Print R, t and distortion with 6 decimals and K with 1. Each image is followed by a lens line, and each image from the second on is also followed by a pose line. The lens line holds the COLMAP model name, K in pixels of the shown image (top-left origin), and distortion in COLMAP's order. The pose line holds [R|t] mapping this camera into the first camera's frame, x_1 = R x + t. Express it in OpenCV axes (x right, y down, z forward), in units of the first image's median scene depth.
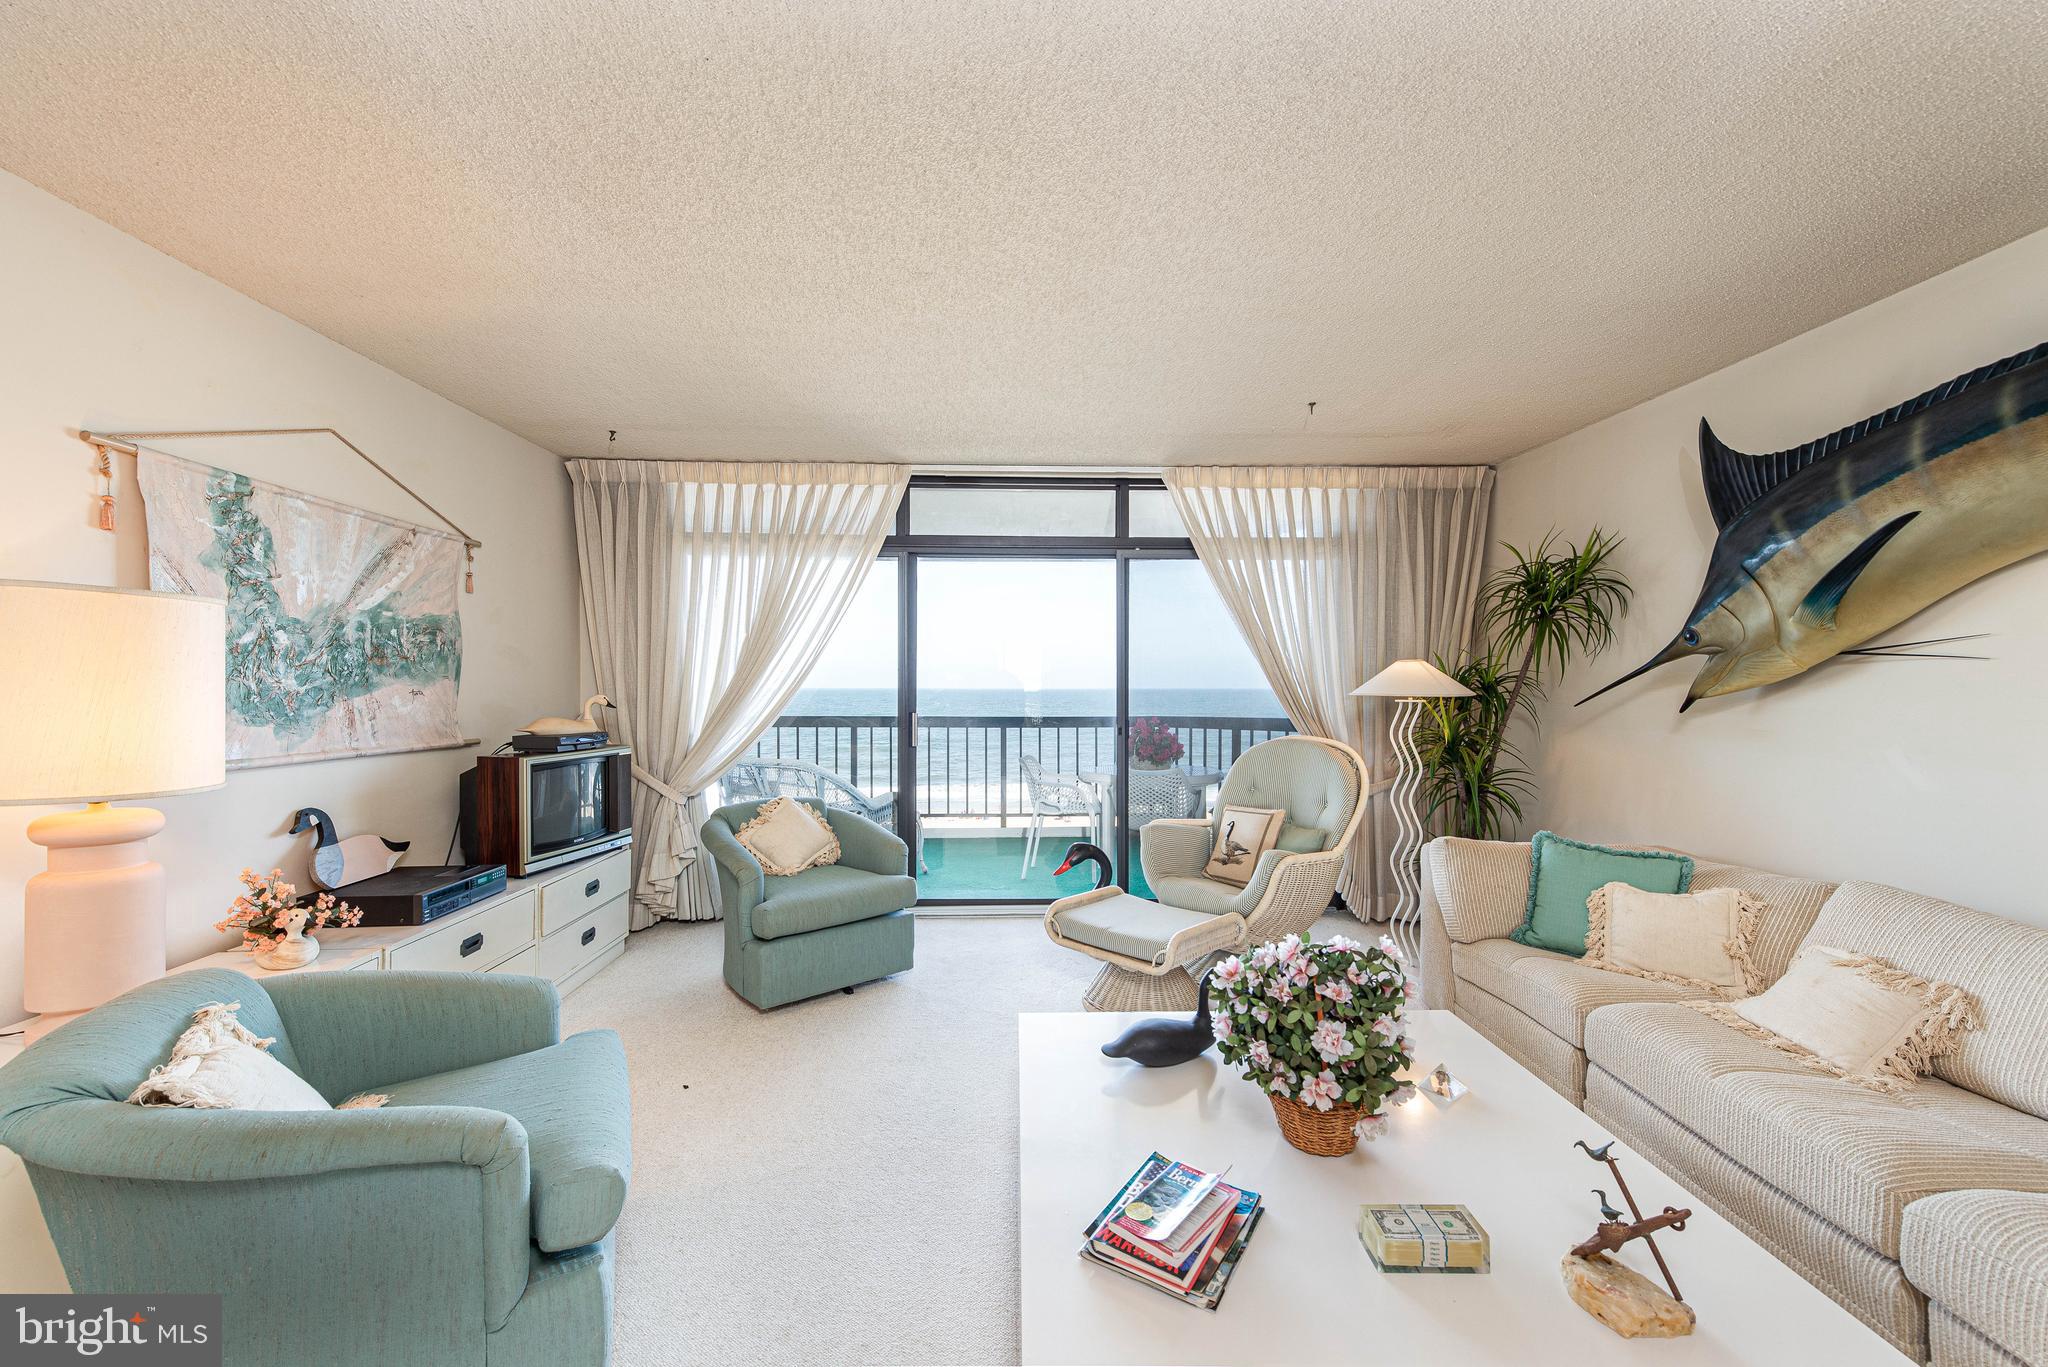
lens RADIAL K [[804.7, 0, 1026.3], [0, 804.7, 687.8], [0, 0, 1]] dist [0.008949, -0.001084]
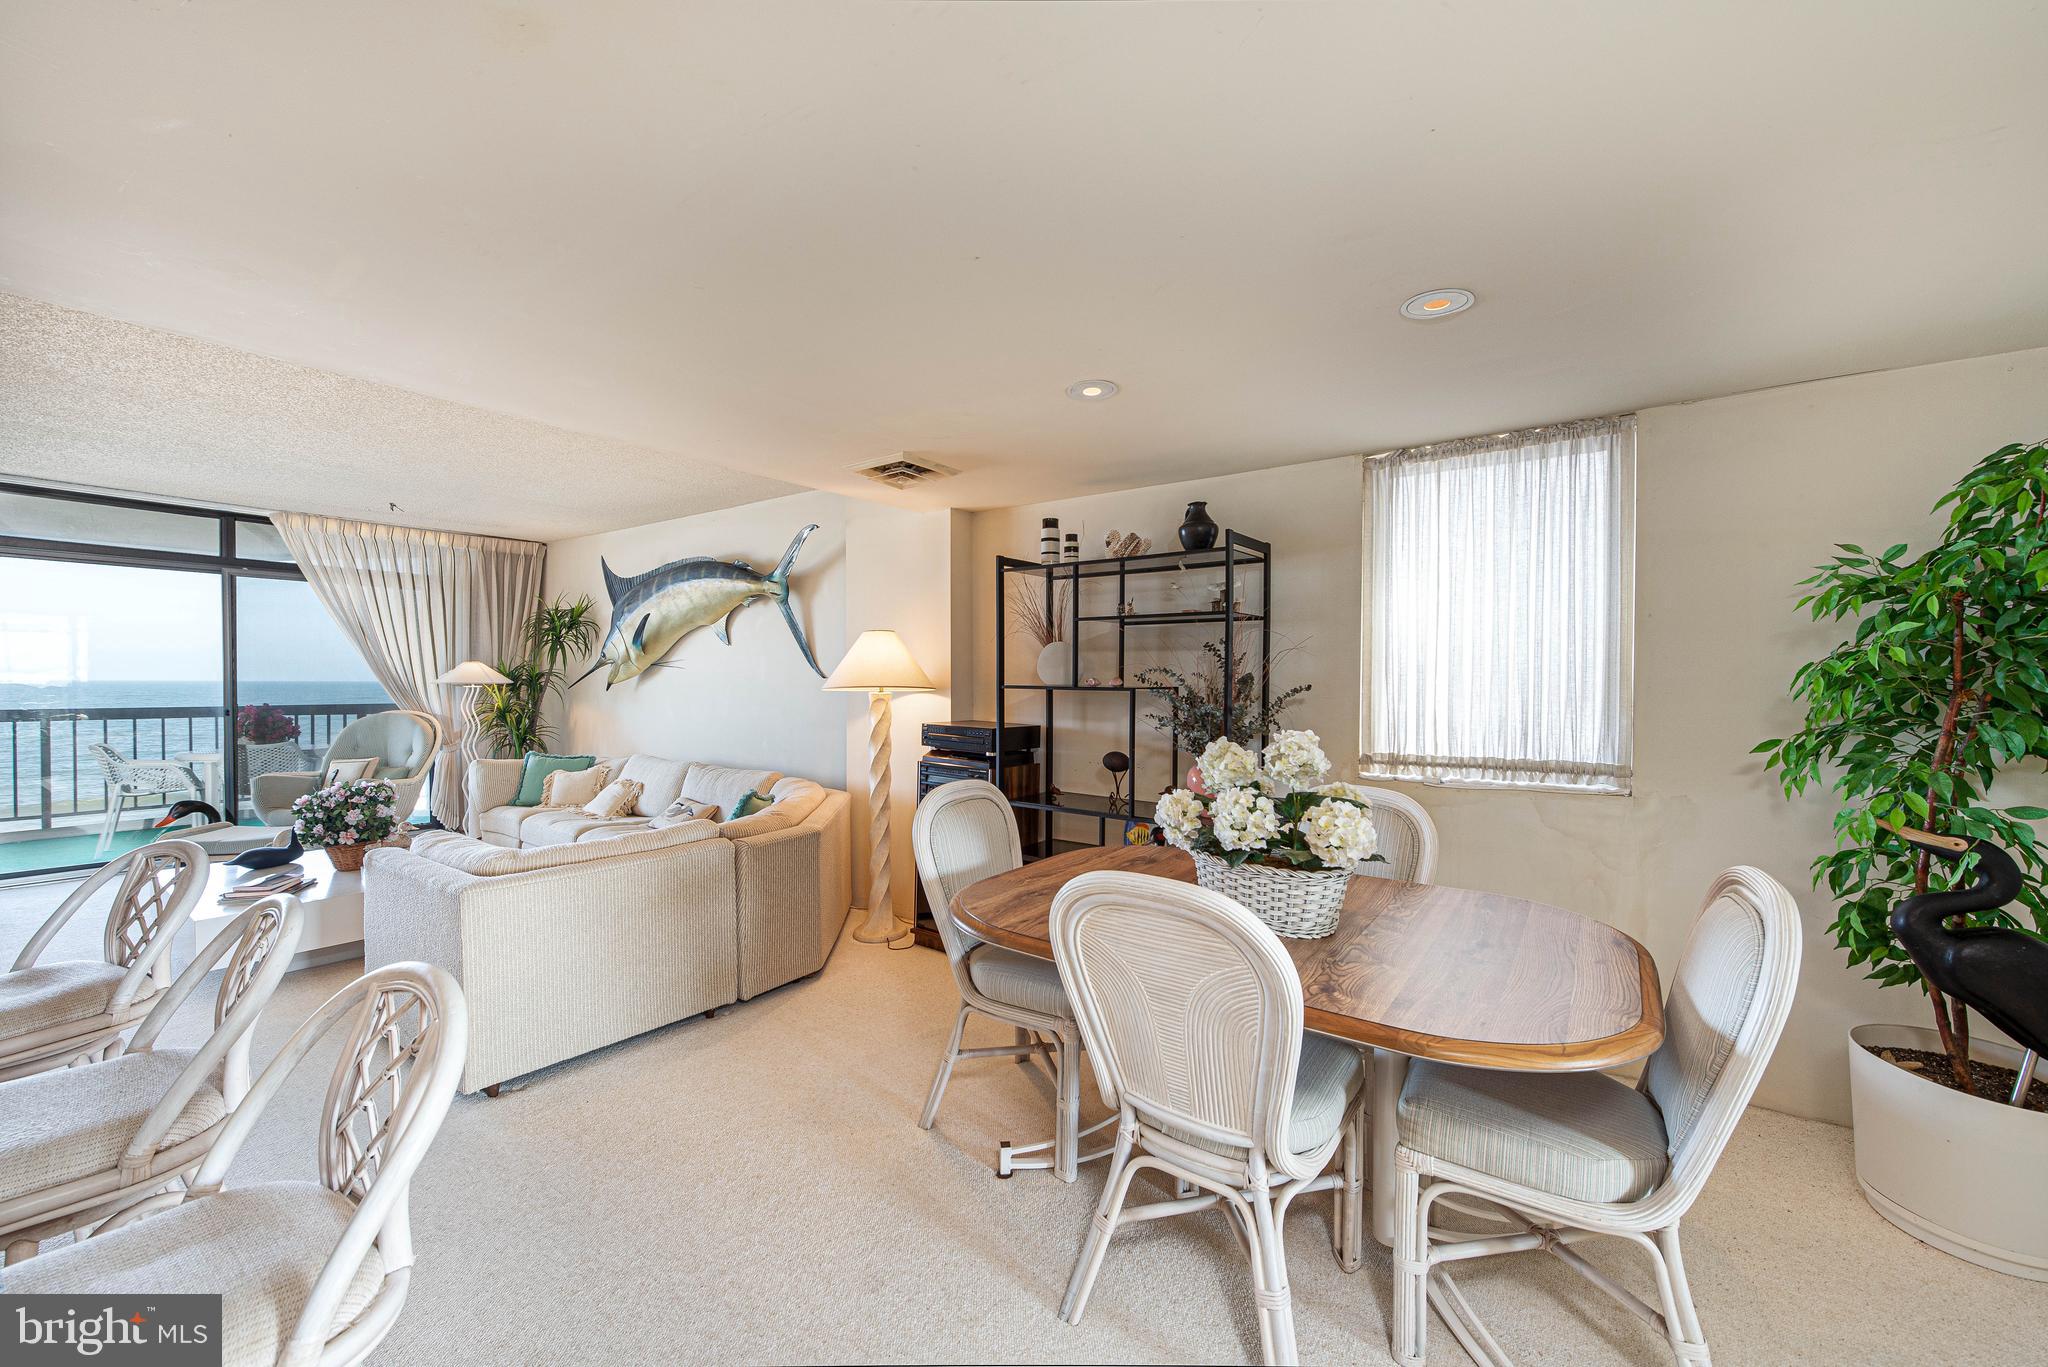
lens RADIAL K [[804.7, 0, 1023.6], [0, 804.7, 686.8], [0, 0, 1]] dist [0.008949, -0.001084]
pose [[0.619638, -0.008131, 0.784846, -0.113702], [0.000250, 0.999948, 0.010163, -0.000511], [-0.784888, -0.006101, 0.619608, -0.808926]]
